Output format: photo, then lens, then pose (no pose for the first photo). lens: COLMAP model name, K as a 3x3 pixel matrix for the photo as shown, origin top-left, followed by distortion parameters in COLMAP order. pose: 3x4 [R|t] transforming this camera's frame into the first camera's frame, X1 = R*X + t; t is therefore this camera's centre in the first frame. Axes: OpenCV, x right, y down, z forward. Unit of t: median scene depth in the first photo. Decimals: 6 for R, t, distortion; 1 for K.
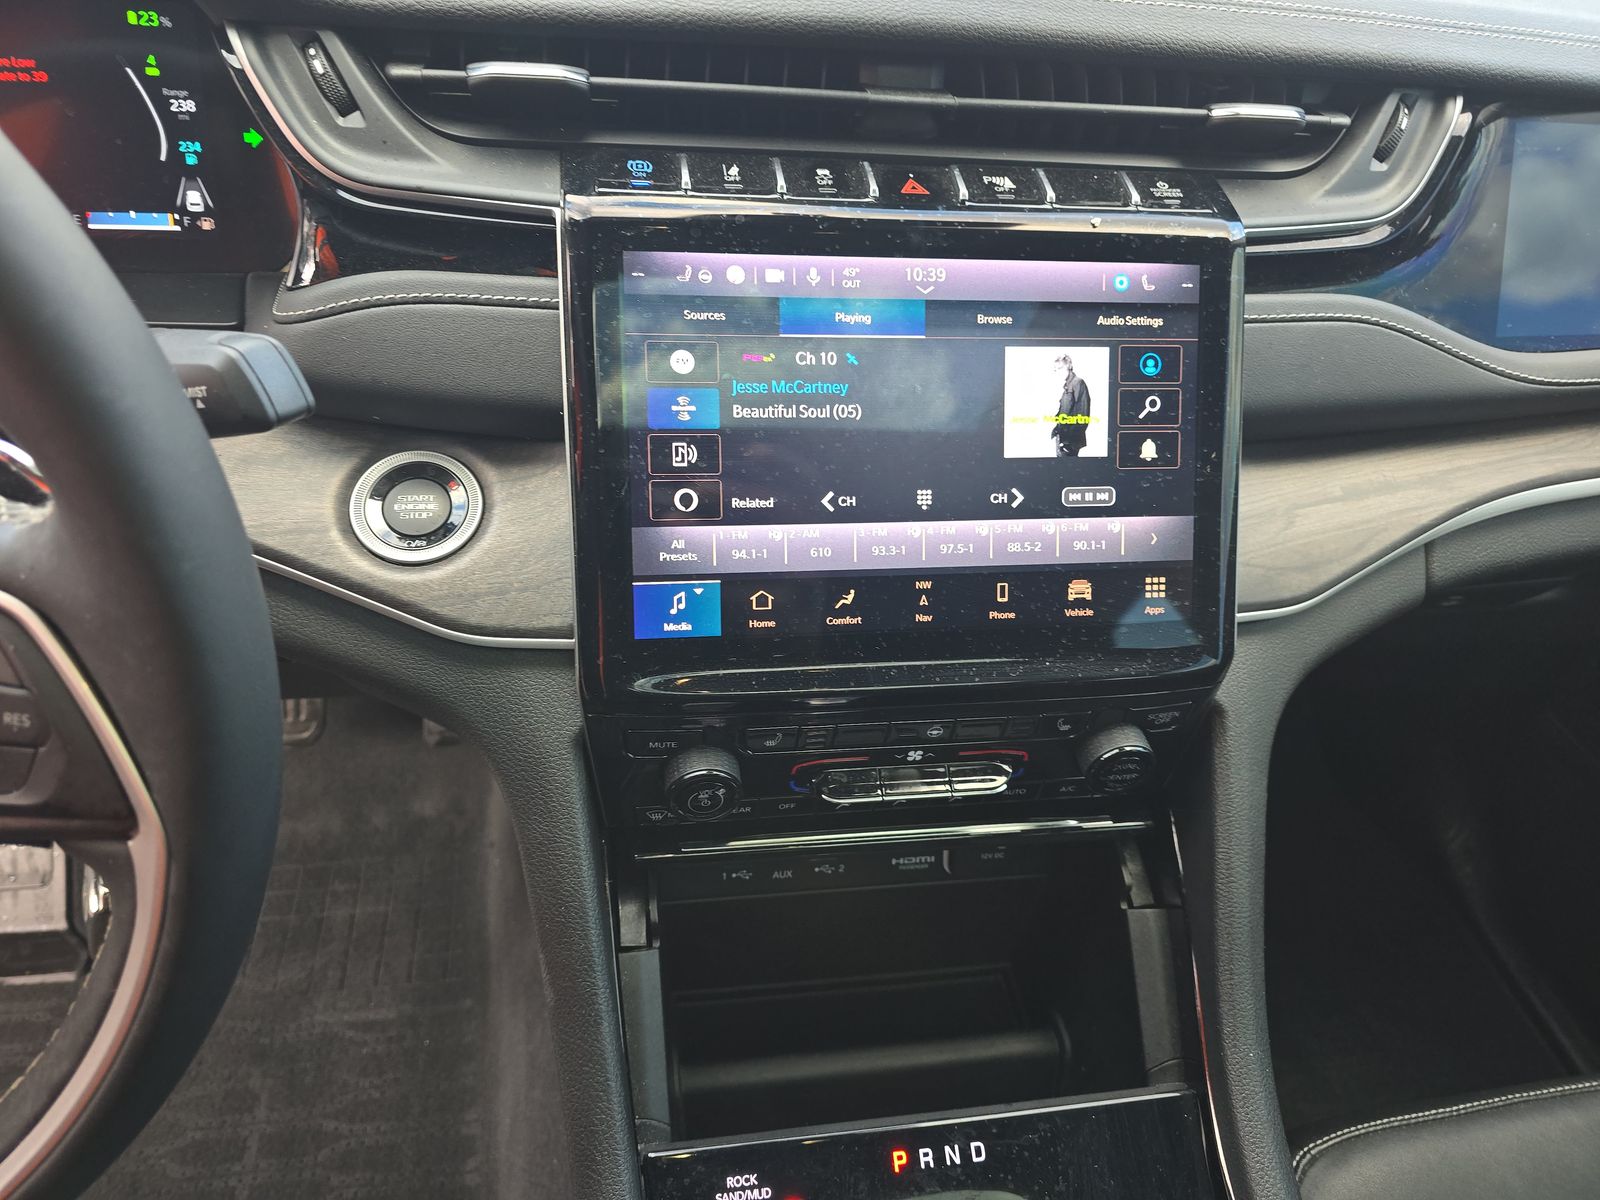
lens RADIAL K [[1093.8, 0, 792.7], [0, 1093.8, 599.4], [0, 0, 1]] dist [0.046490, -0.051728]
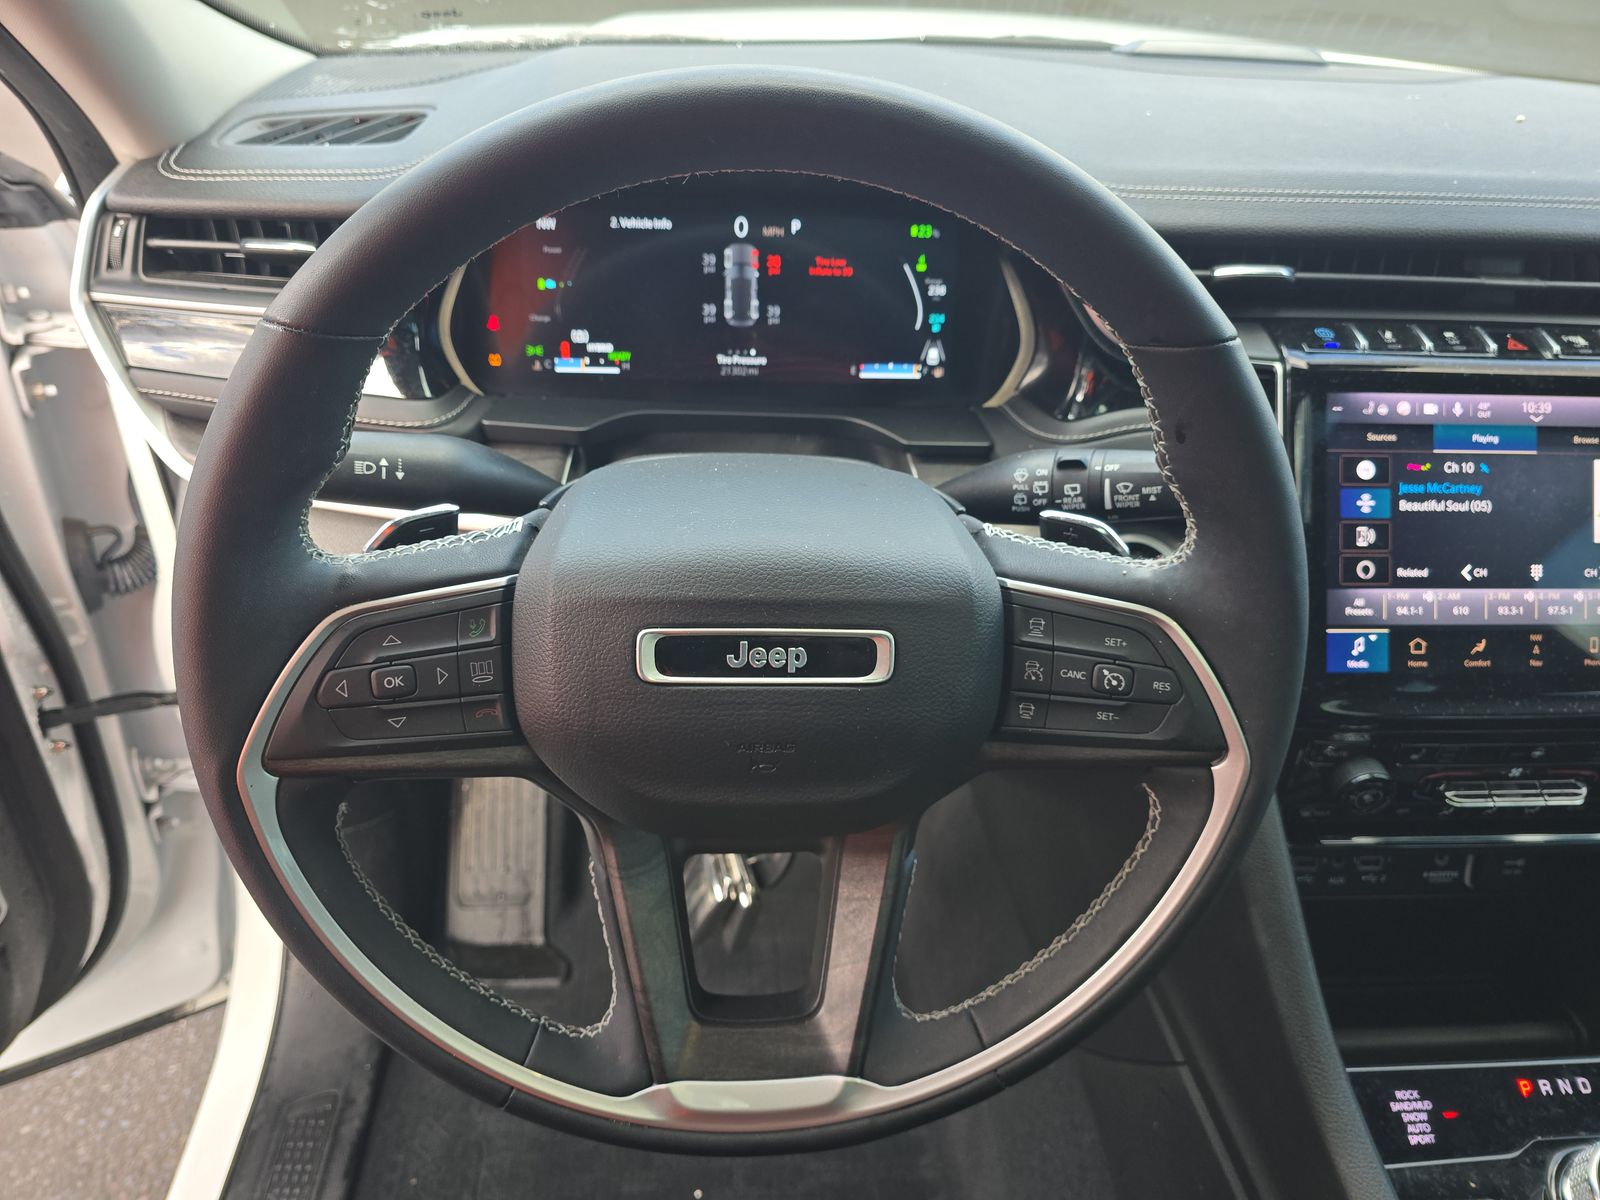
lens RADIAL K [[1093.8, 0, 810.4], [0, 1093.8, 606.6], [0, 0, 1]] dist [0.046490, -0.051728]
pose [[0.996511, 0.015302, -0.082042, -0.644341], [-0.022726, 0.995653, -0.090327, 0.090109], [0.080303, 0.091877, 0.992527, -0.393215]]
